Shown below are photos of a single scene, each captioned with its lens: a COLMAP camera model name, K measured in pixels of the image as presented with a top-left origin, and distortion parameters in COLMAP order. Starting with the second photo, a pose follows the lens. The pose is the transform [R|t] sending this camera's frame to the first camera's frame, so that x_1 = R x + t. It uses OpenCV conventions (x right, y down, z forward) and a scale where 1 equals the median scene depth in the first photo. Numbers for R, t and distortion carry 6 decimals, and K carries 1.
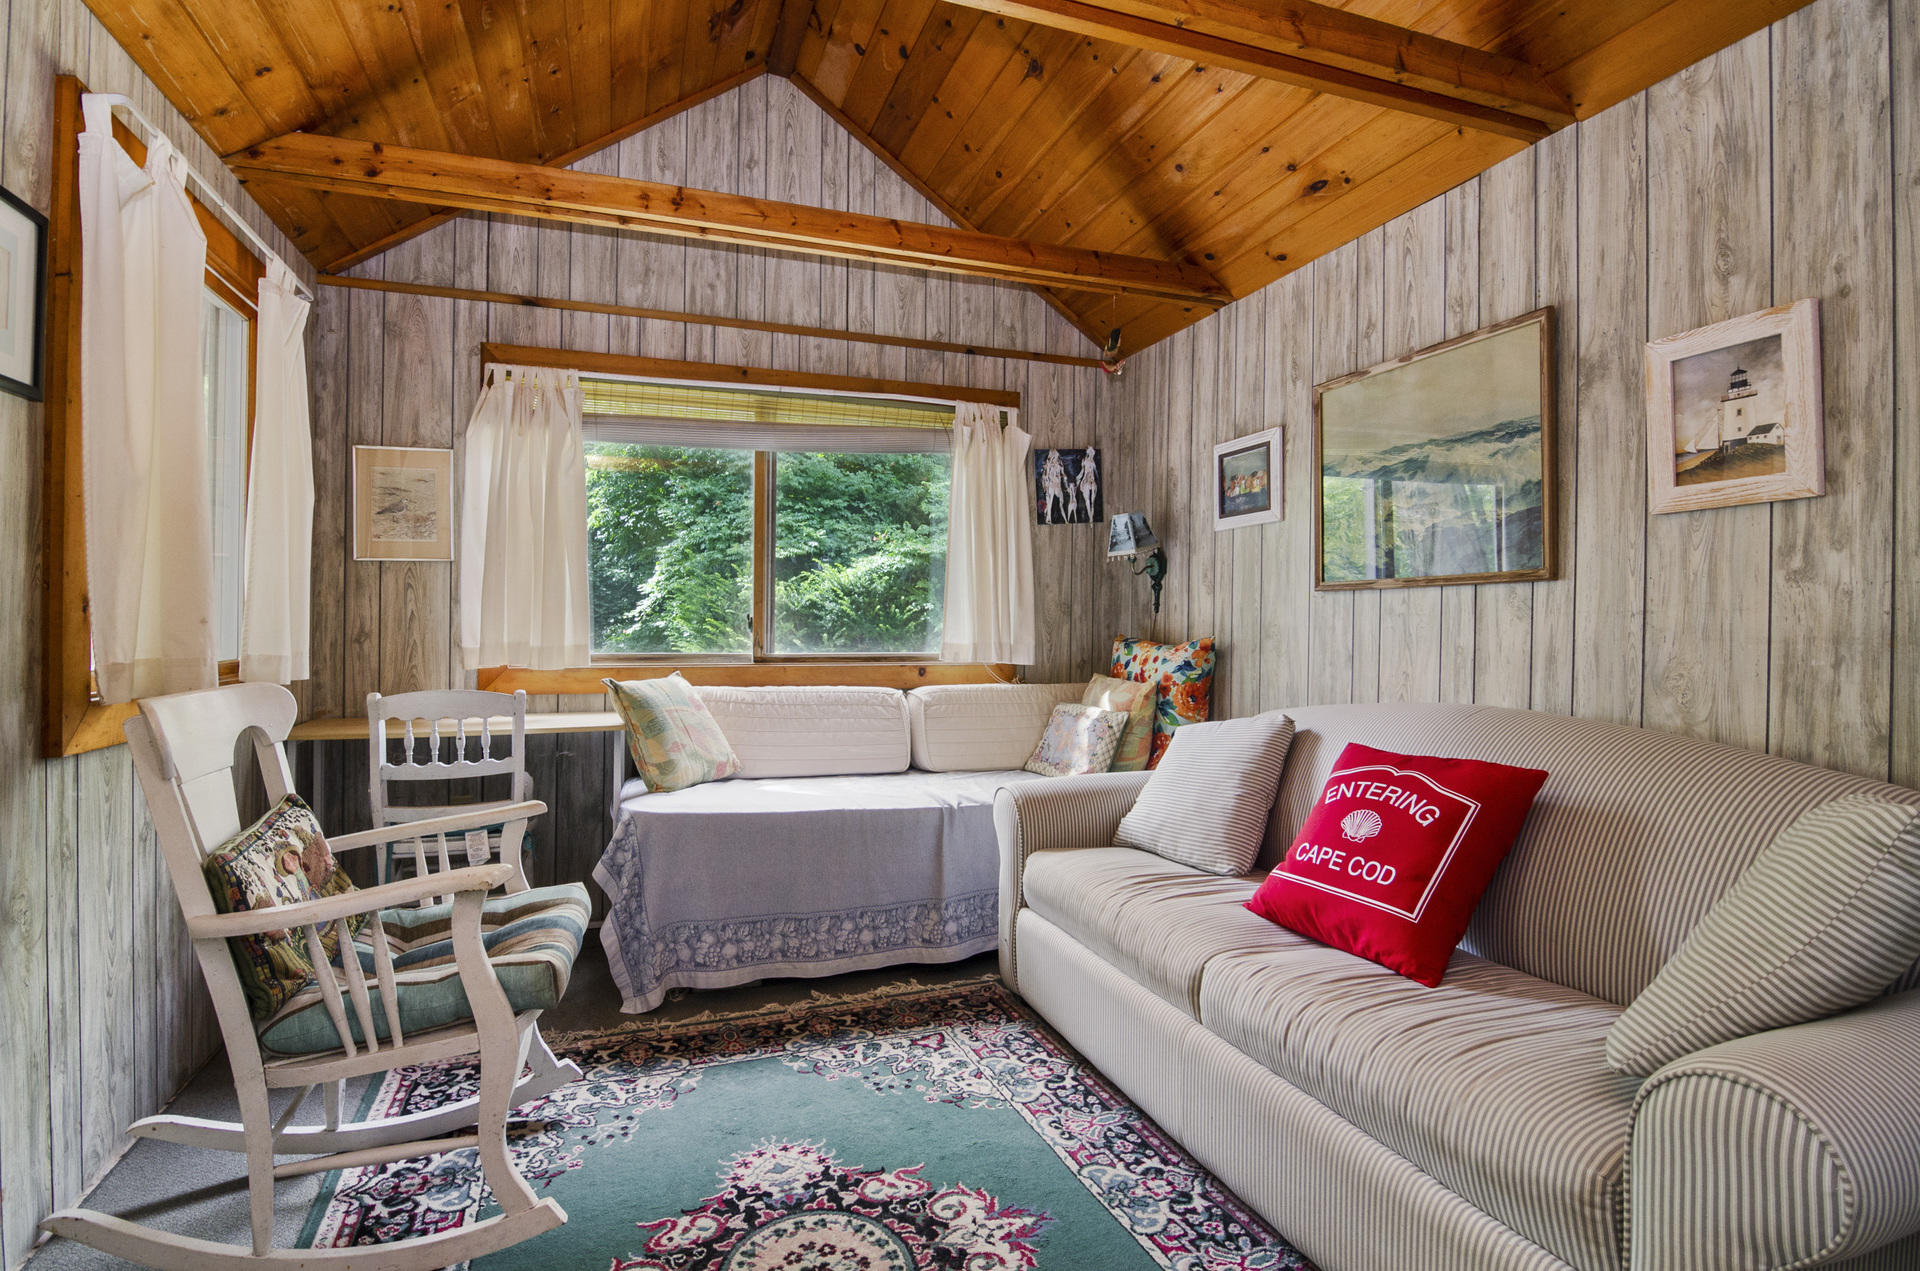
lens RADIAL K [[954.1, 0, 957.5], [0, 954.1, 625.7], [0, 0, 1]] dist [0.002384, -0.014164]
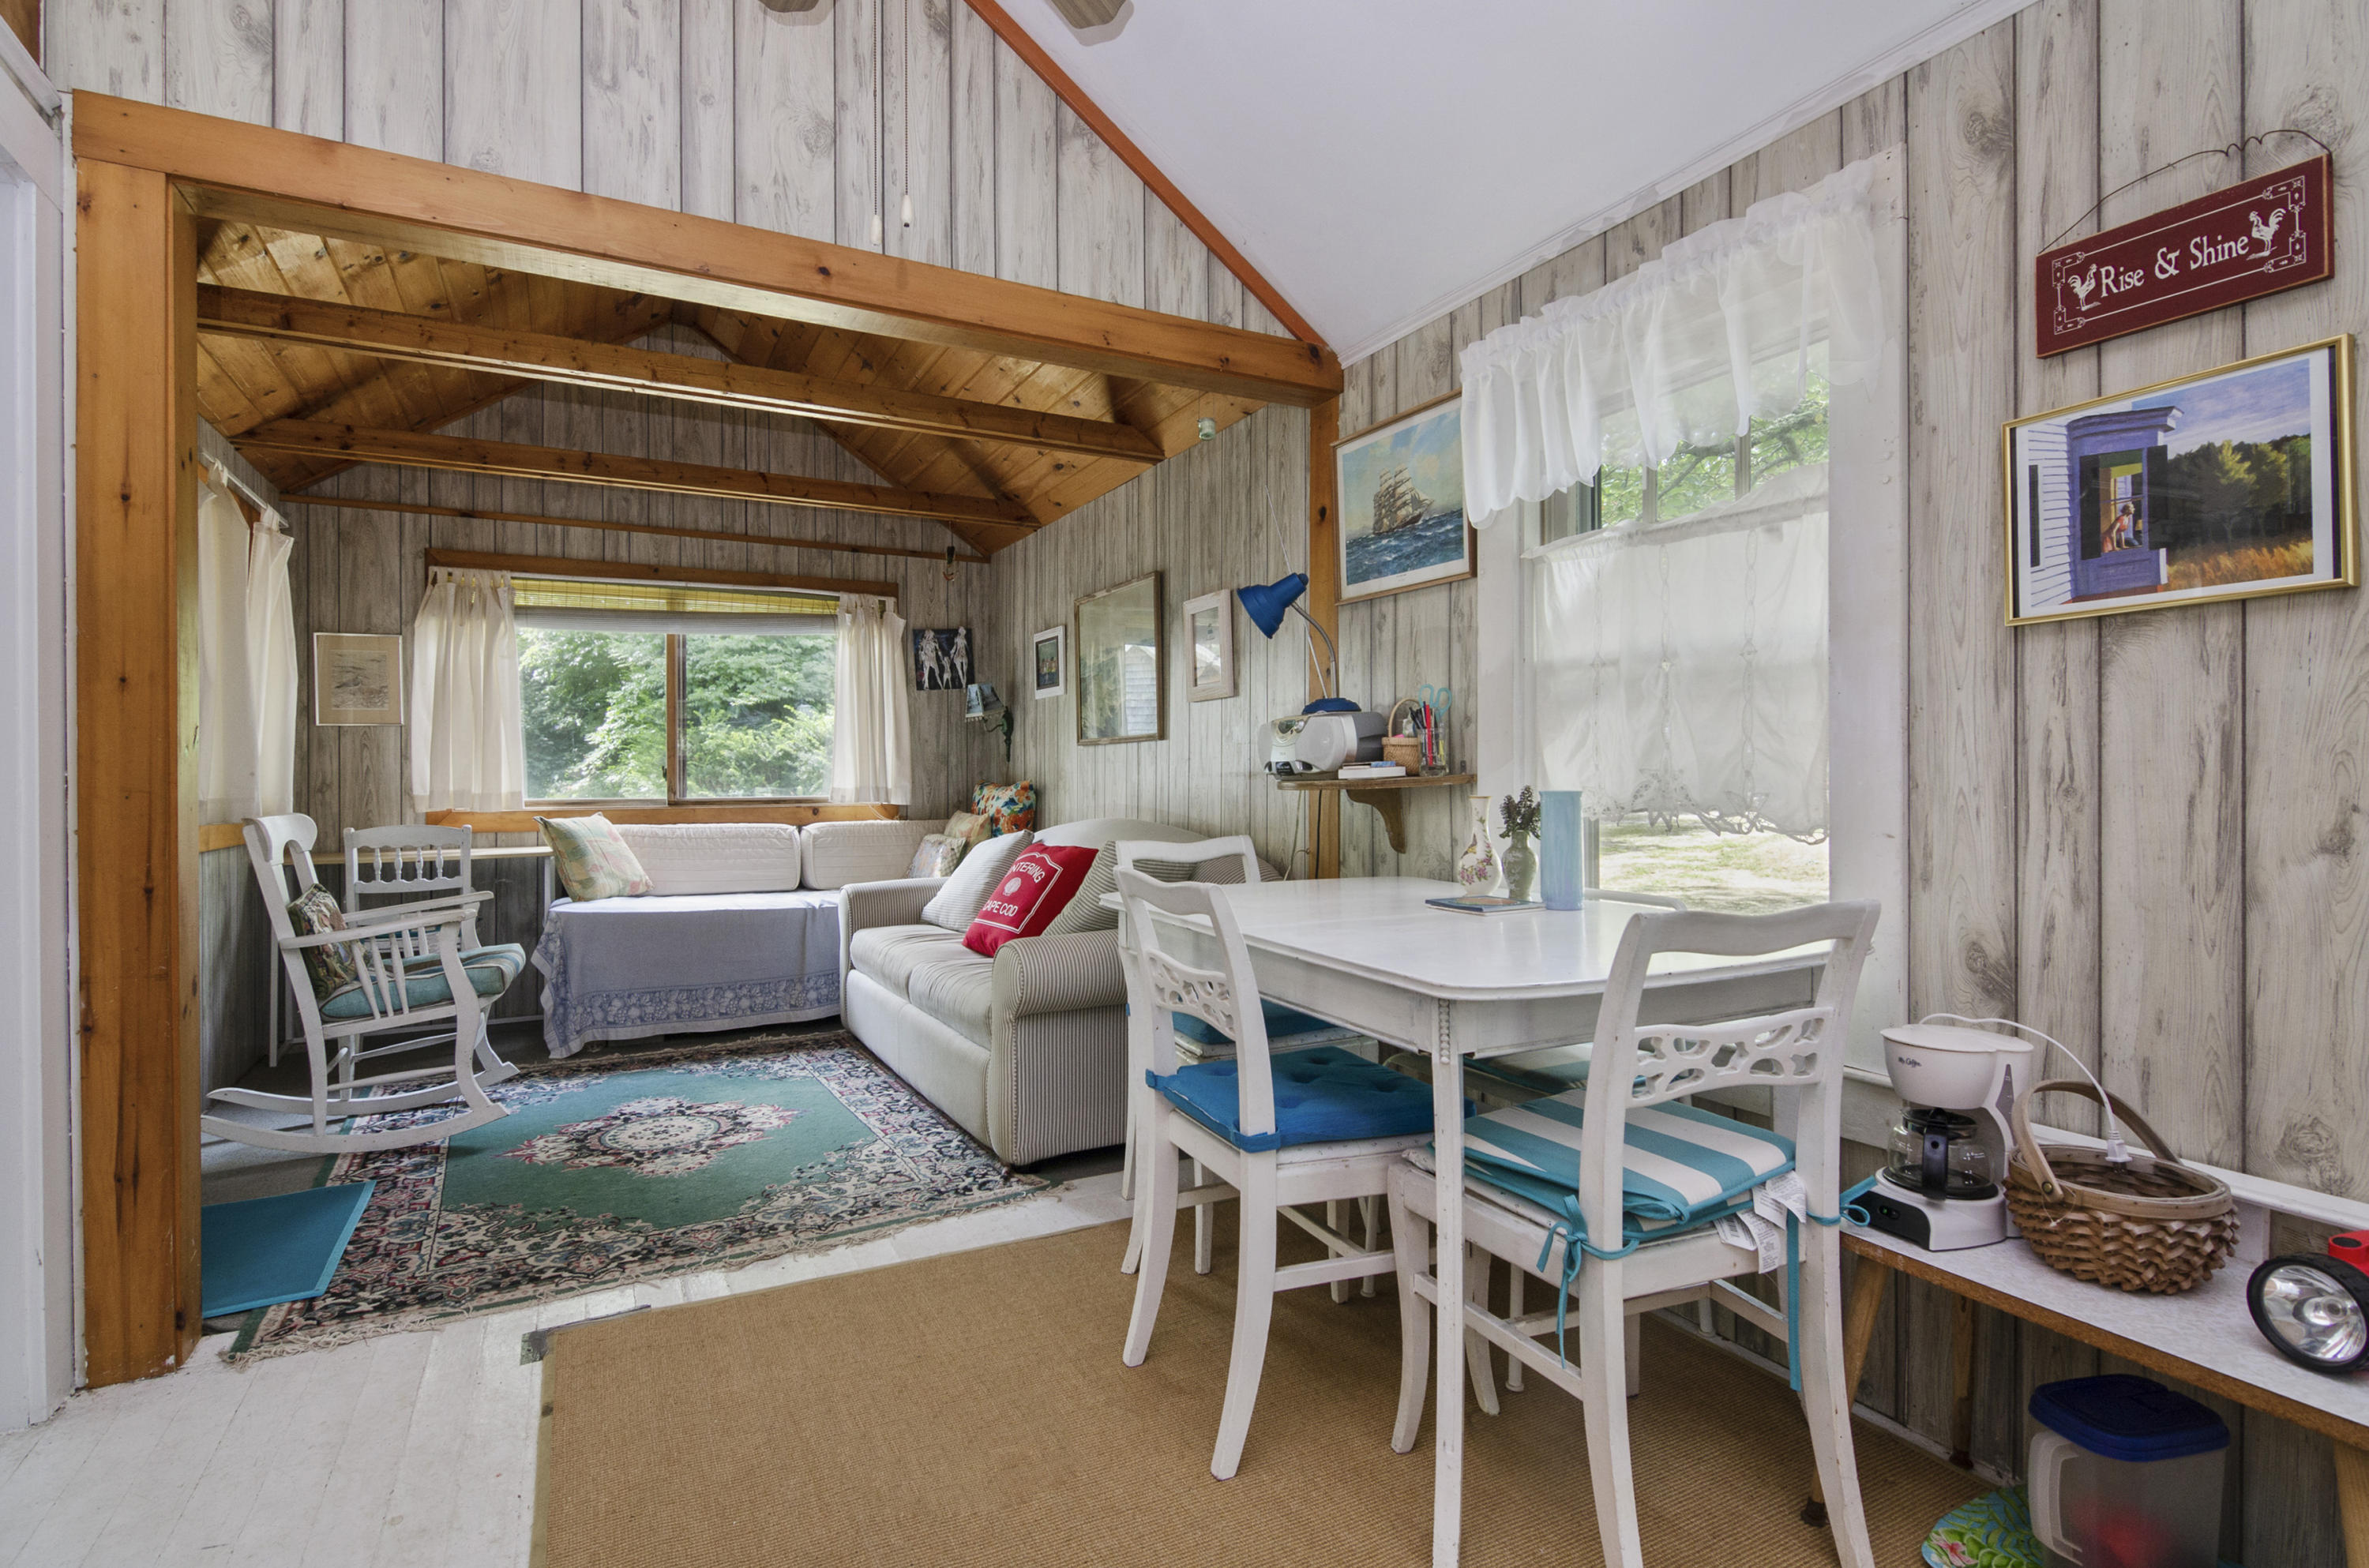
lens RADIAL K [[1161.0, 0, 1186.8], [0, 1161.0, 778.1], [0, 0, 1]] dist [0.017749, -0.012586]
pose [[0.989266, -0.011887, 0.145638, 0.247782], [0.011709, 0.999929, 0.002076, 0.008744], [-0.145653, -0.000349, 0.989336, -0.627215]]
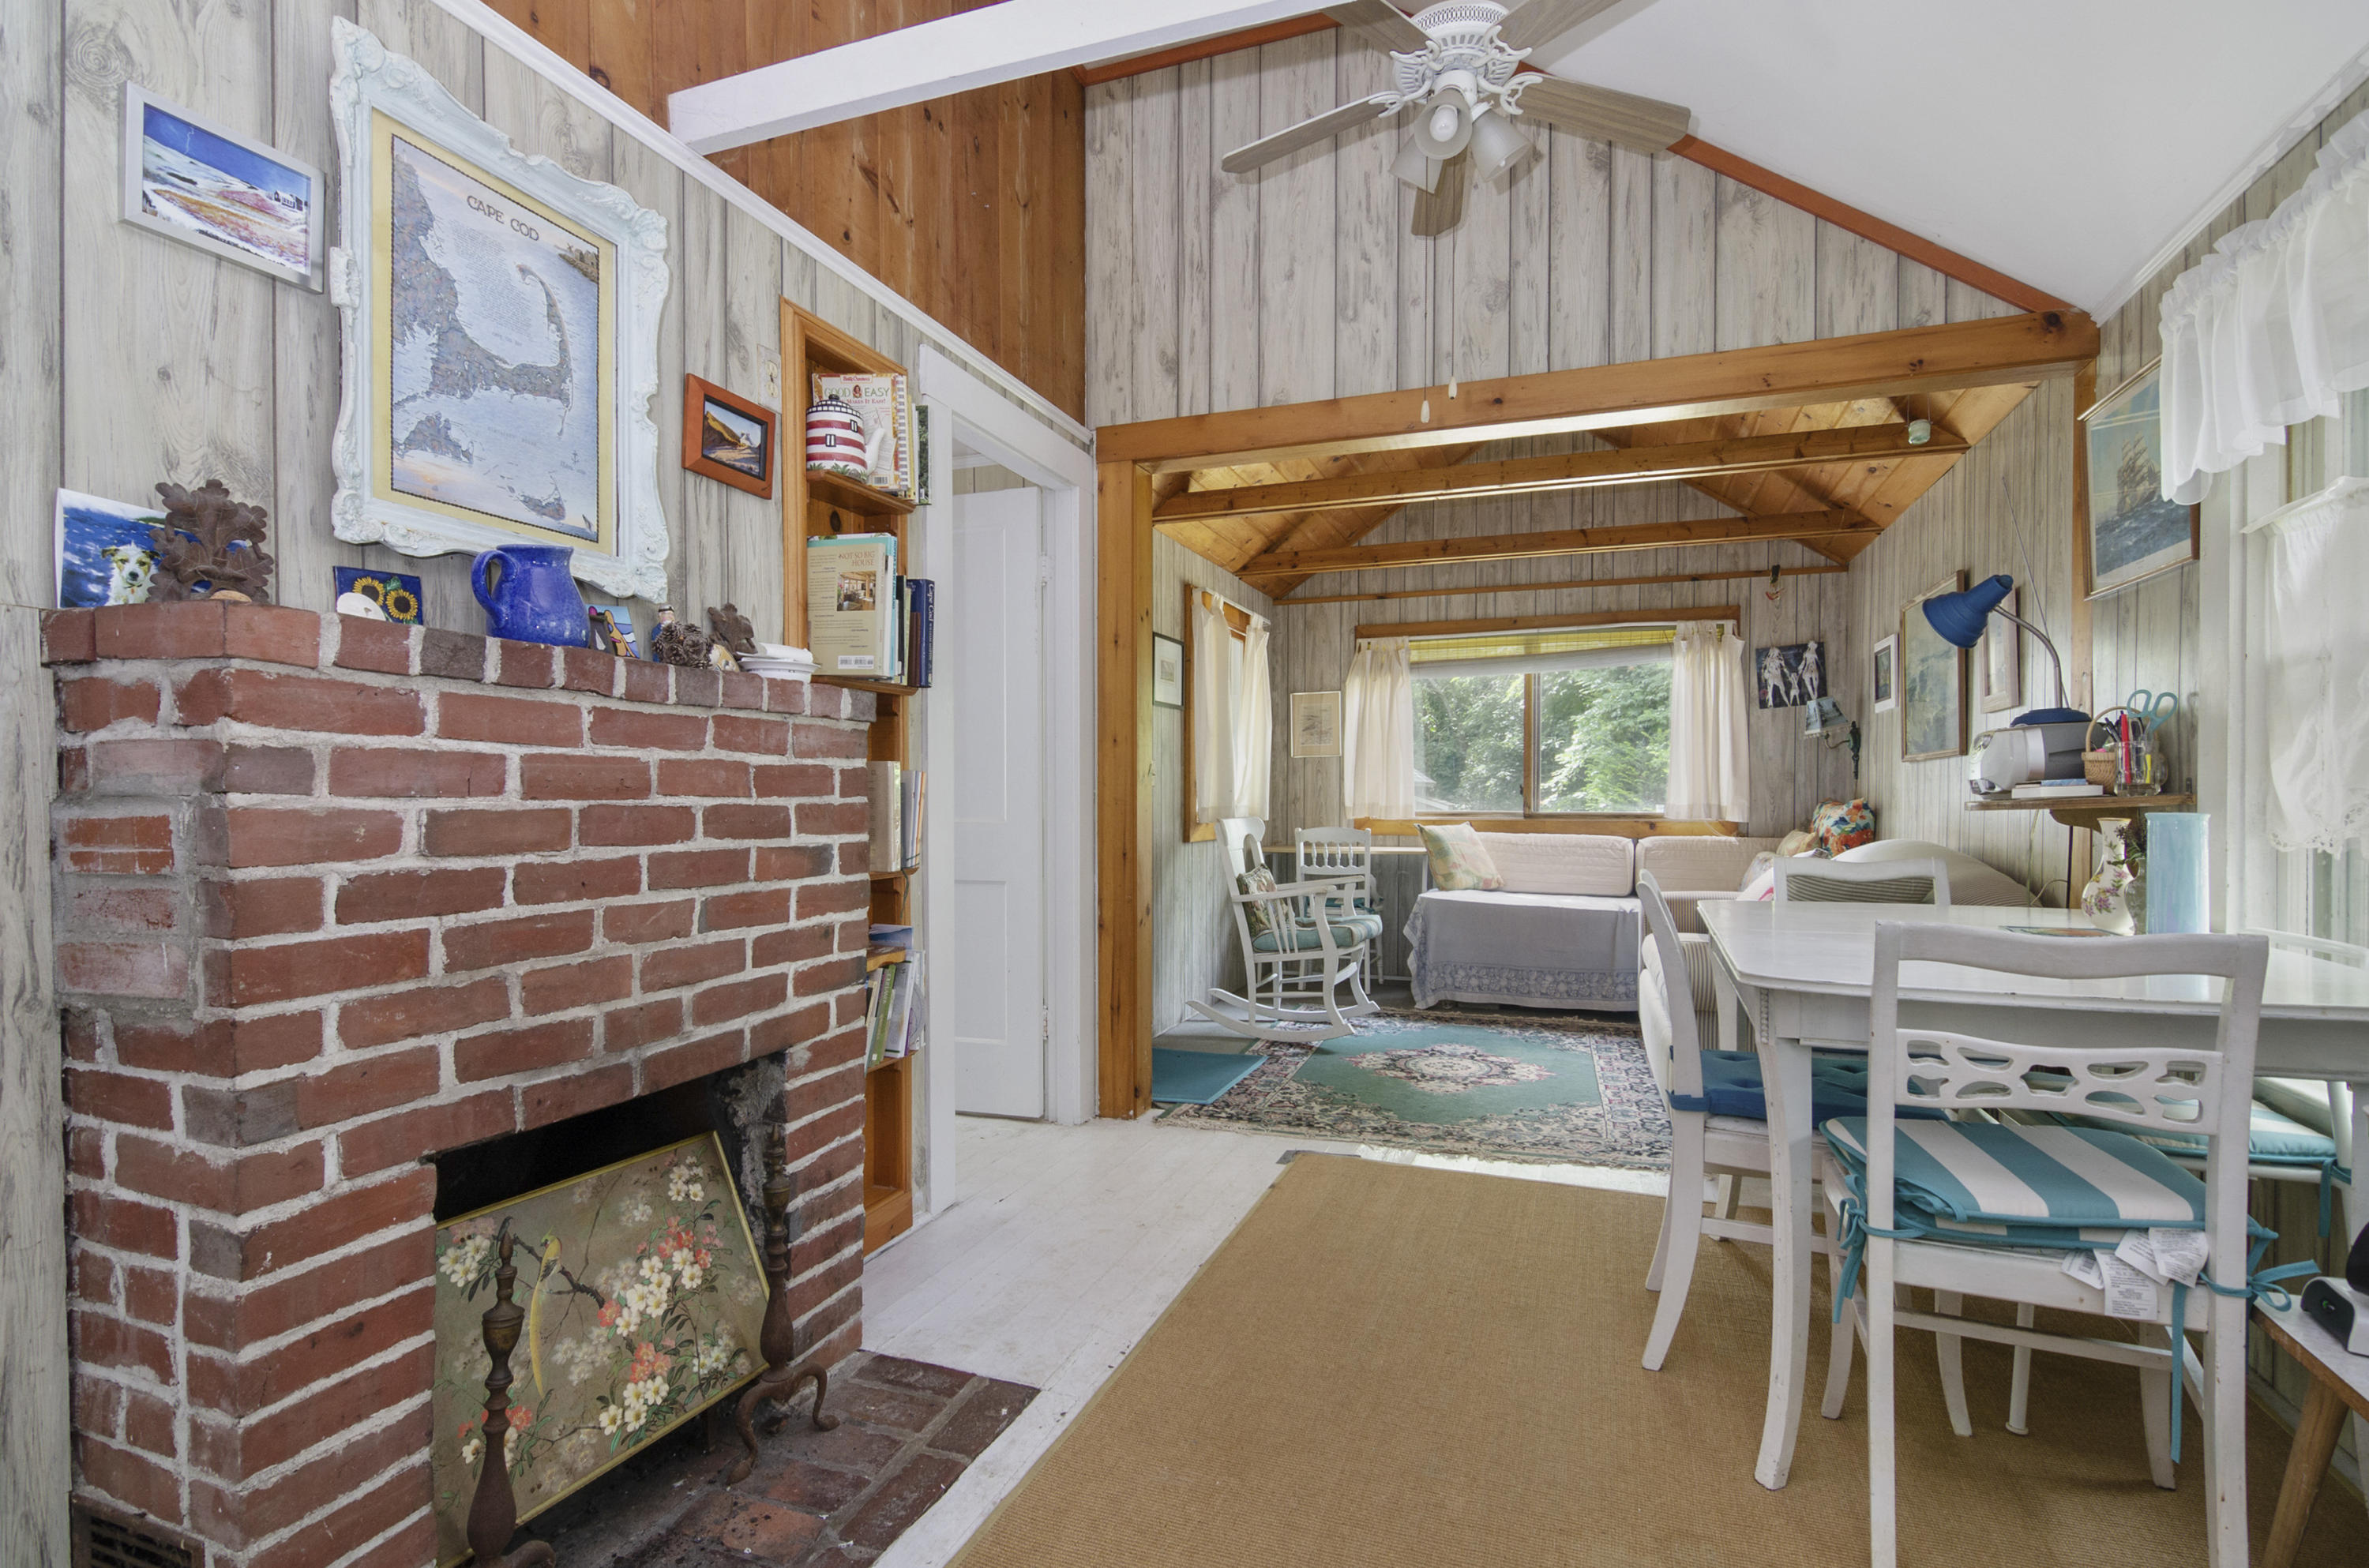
lens RADIAL K [[1148.8, 0, 1161.2], [0, 1148.8, 806.0], [0, 0, 1]] dist [0.019291, -0.012006]
pose [[0.764704, -0.001222, -0.644380, 0.540478], [0.004961, 0.999980, 0.003990, 0.011533], [0.644362, -0.006248, 0.764695, -0.767054]]
